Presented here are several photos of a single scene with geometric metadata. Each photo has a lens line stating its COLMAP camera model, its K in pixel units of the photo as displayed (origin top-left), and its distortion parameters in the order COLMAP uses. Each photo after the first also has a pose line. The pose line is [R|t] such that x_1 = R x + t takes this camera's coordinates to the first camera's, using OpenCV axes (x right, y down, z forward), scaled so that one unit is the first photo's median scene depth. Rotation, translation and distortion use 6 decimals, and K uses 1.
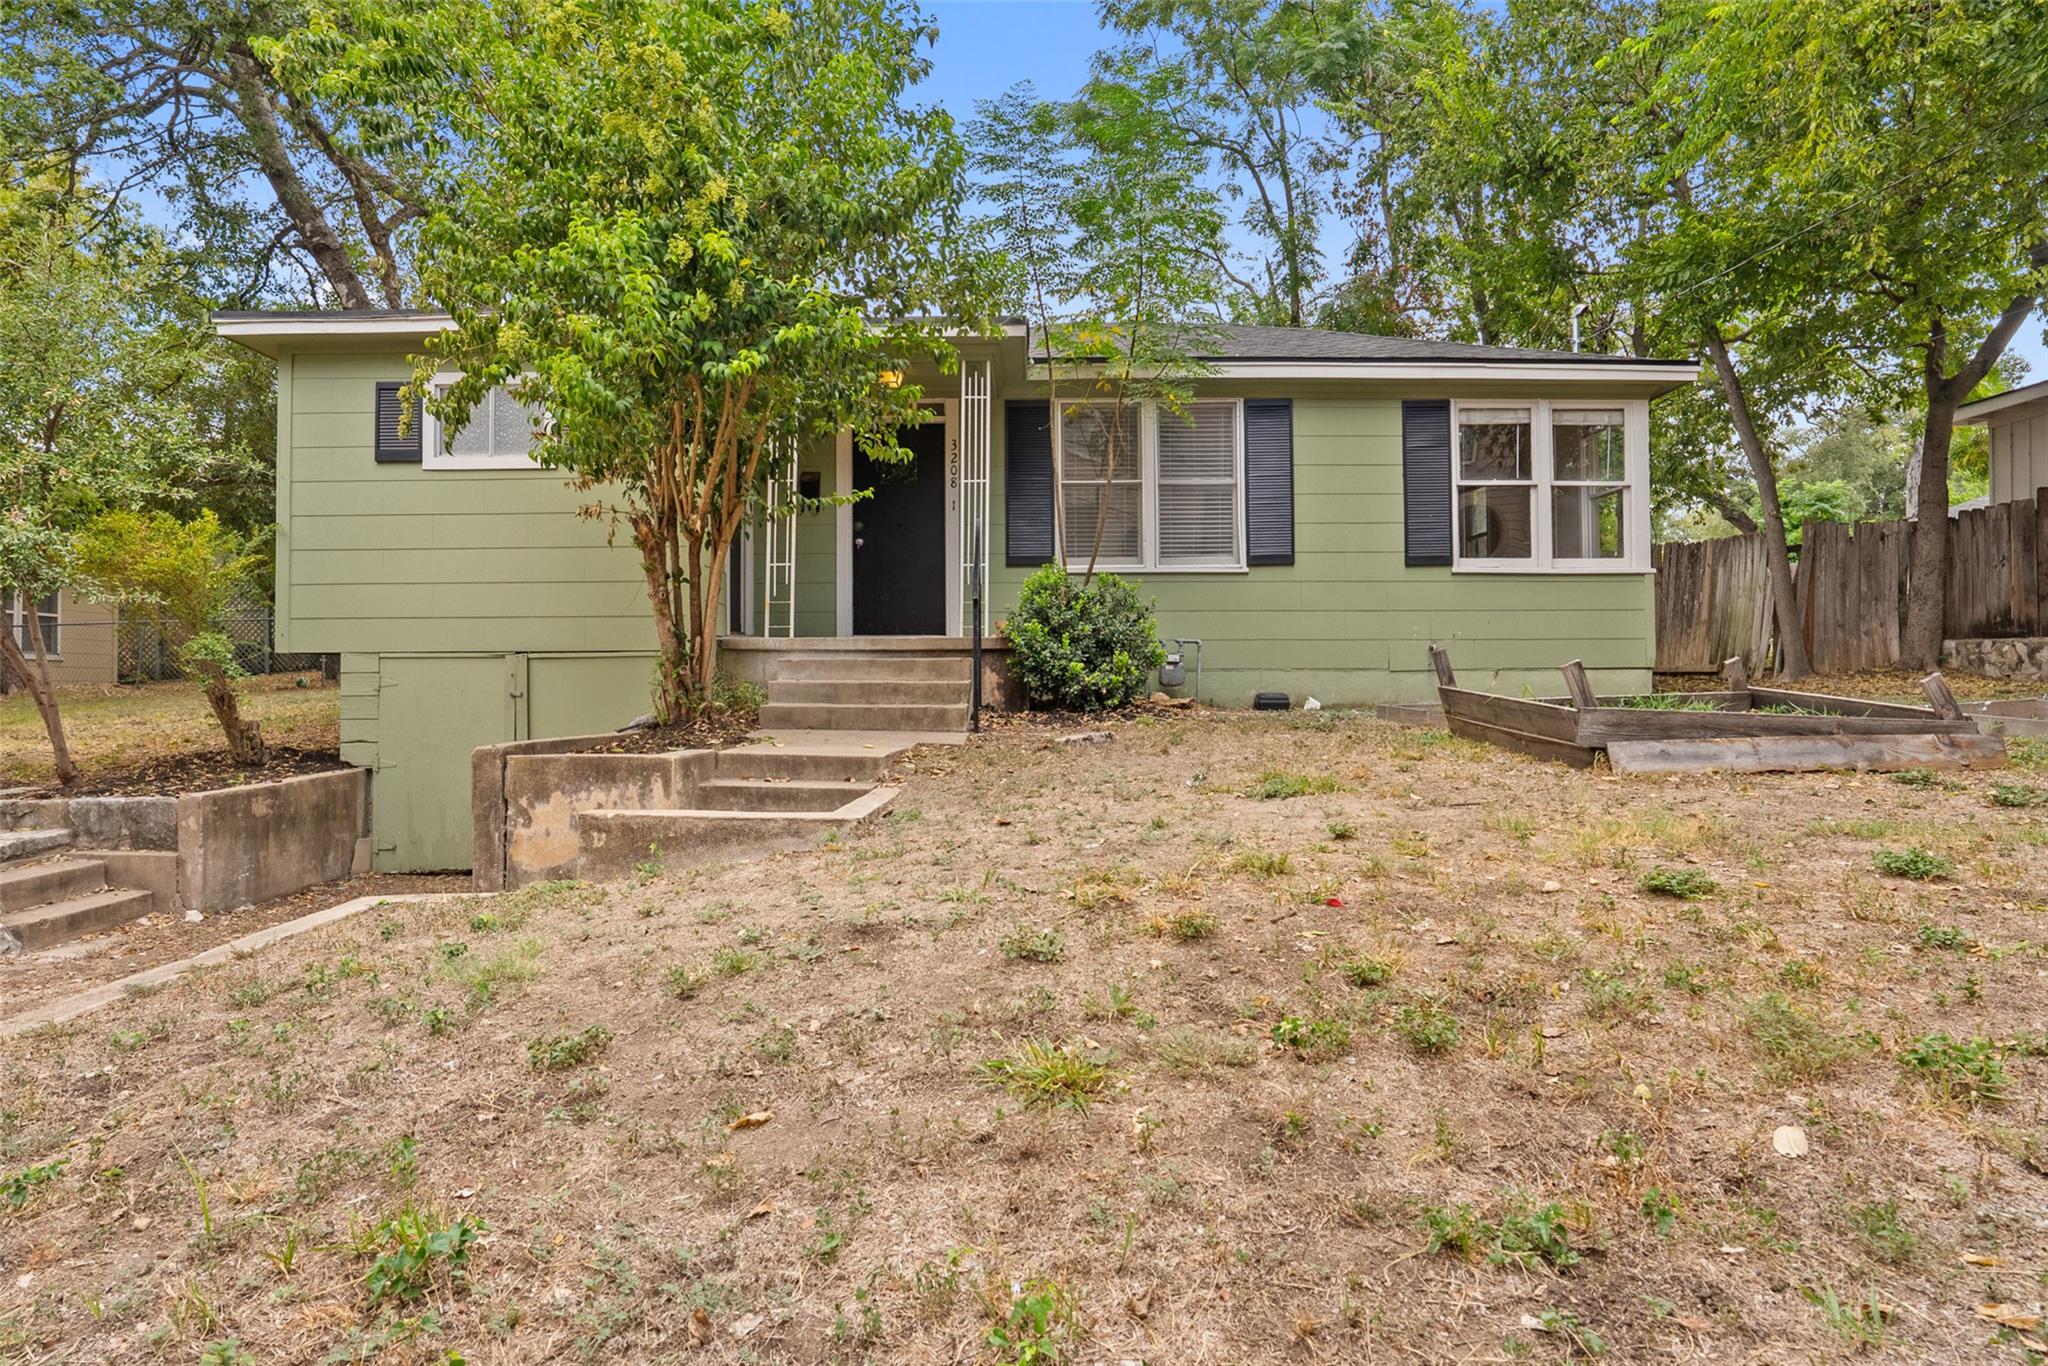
lens RADIAL K [[1109.0, 0, 1023.7], [0, 1109.0, 678.8], [0, 0, 1]] dist [-0.020073, 0.000263]
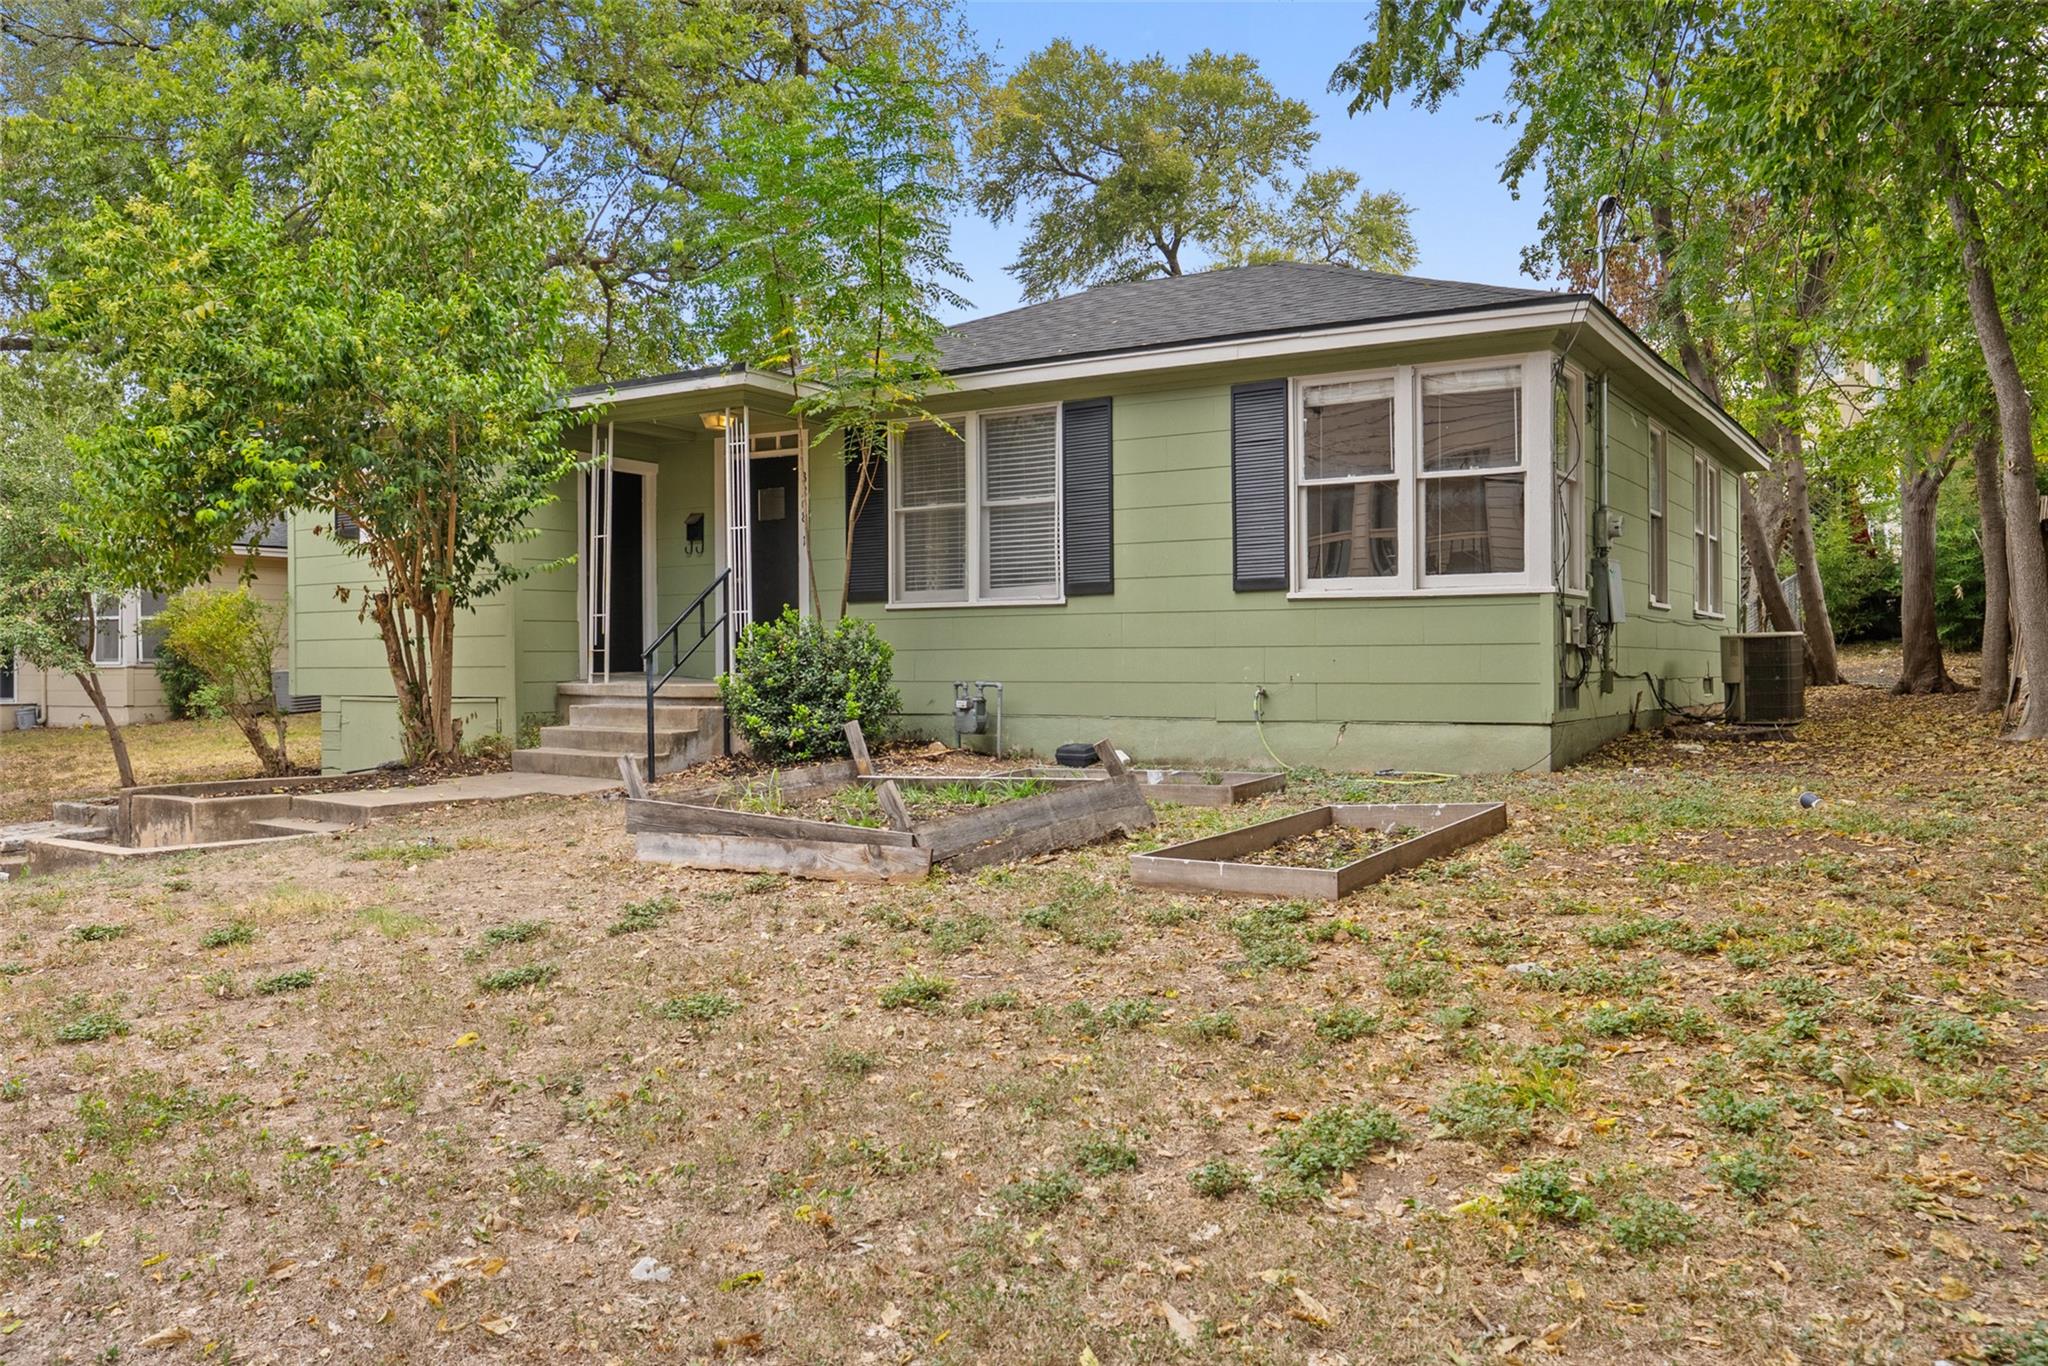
lens RADIAL K [[1535.9, 0, 1023.3], [0, 1535.9, 680.0], [0, 0, 1]] dist [0.006694, -0.000870]
pose [[0.844452, 0.006050, -0.535598, 0.815670], [0.002503, 0.999881, 0.015241, -0.055160], [0.535626, -0.014210, 0.844336, -0.028657]]
